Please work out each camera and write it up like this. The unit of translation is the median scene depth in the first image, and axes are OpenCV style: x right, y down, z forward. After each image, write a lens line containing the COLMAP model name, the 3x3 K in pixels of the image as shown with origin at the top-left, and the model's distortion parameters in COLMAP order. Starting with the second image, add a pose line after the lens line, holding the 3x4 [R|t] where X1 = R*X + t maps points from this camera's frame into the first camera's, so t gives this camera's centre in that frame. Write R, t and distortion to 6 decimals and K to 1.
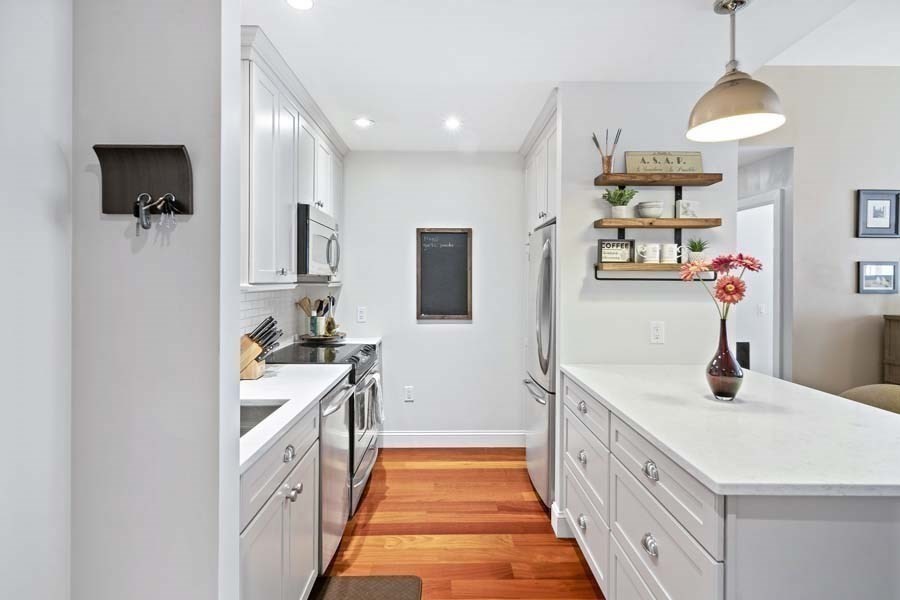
lens RADIAL K [[447.8, 0, 437.9], [0, 447.8, 280.1], [0, 0, 1]] dist [-0.002918, -0.000431]
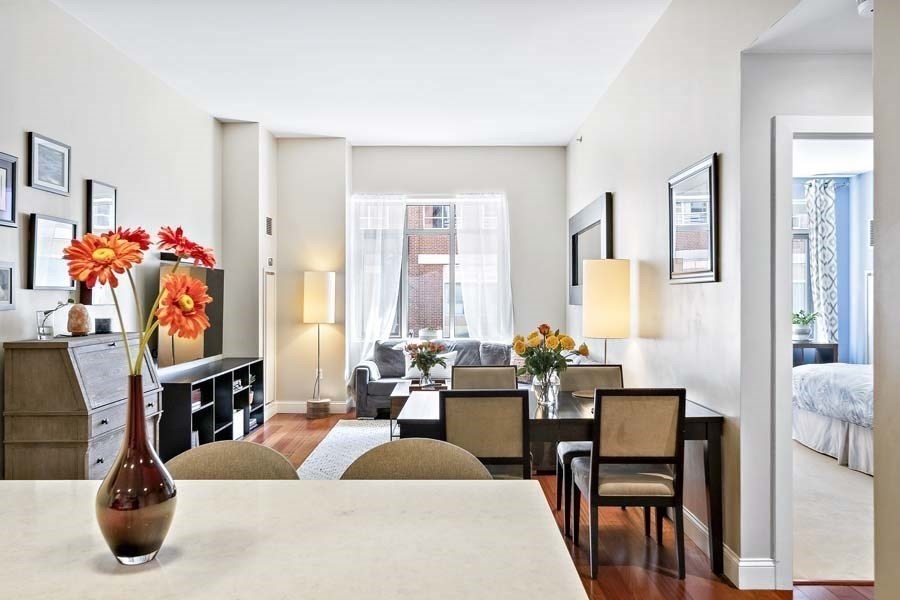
lens RADIAL K [[684.1, 0, 458.1], [0, 684.1, 296.3], [0, 0, 1]] dist [-0.006604, 0.002710]
pose [[-0.005440, -0.006811, 0.999962, -0.011246], [0.001457, 0.999976, 0.006819, 0.004734], [-0.999984, 0.001494, -0.005430, 0.445260]]
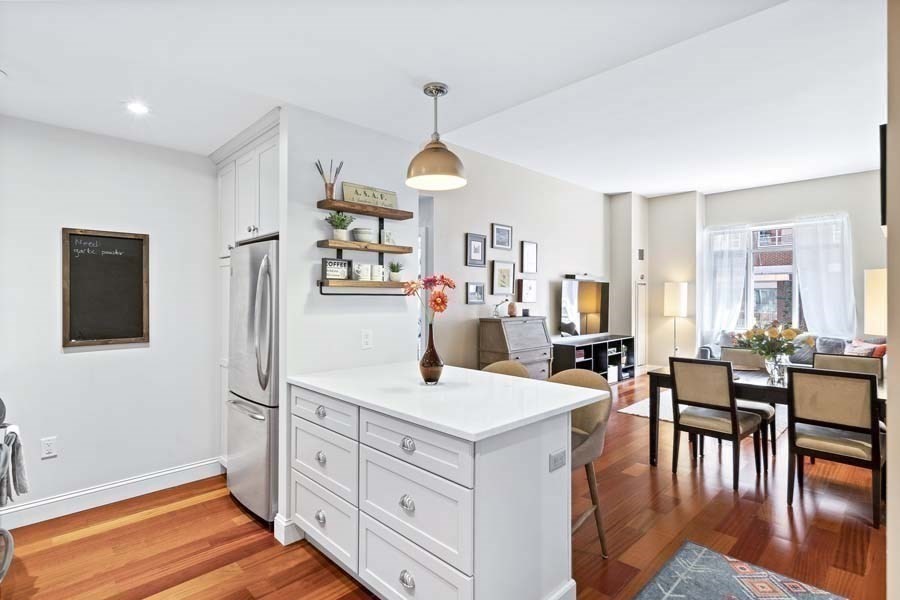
lens RADIAL K [[447.8, 0, 443.4], [0, 447.8, 295.0], [0, 0, 1]] dist [-0.002918, -0.000431]
pose [[0.719010, -0.000580, 0.694999, -0.170531], [0.001669, 0.999998, -0.000893, 0.001092], [-0.694997, 0.001802, 0.719010, 0.006407]]
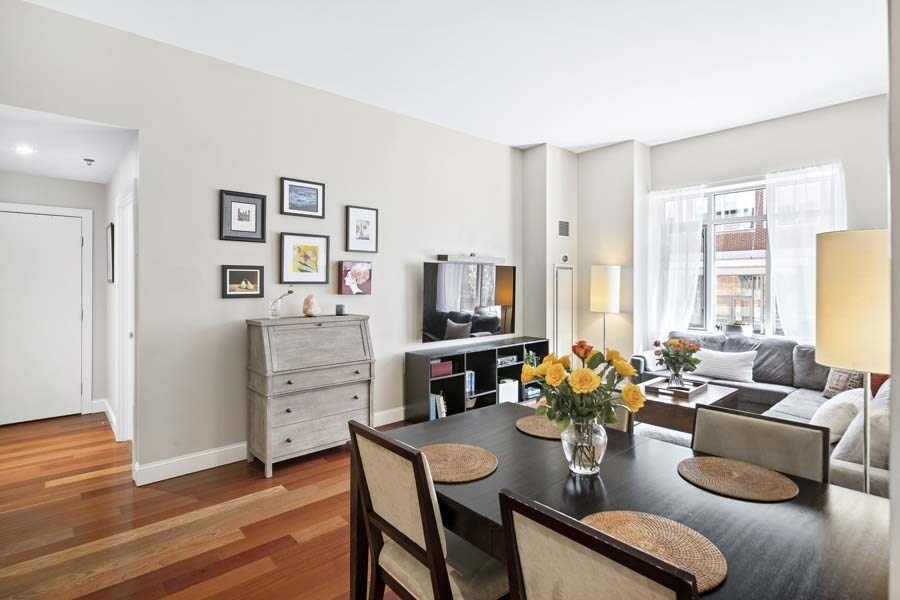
lens RADIAL K [[447.8, 0, 447.7], [0, 447.8, 283.0], [0, 0, 1]] dist [-0.002918, -0.000431]
pose [[0.749679, -0.003971, 0.661789, 0.898801], [0.002670, 0.999992, 0.002977, -0.006237], [-0.661796, -0.000465, 0.749684, -0.050246]]
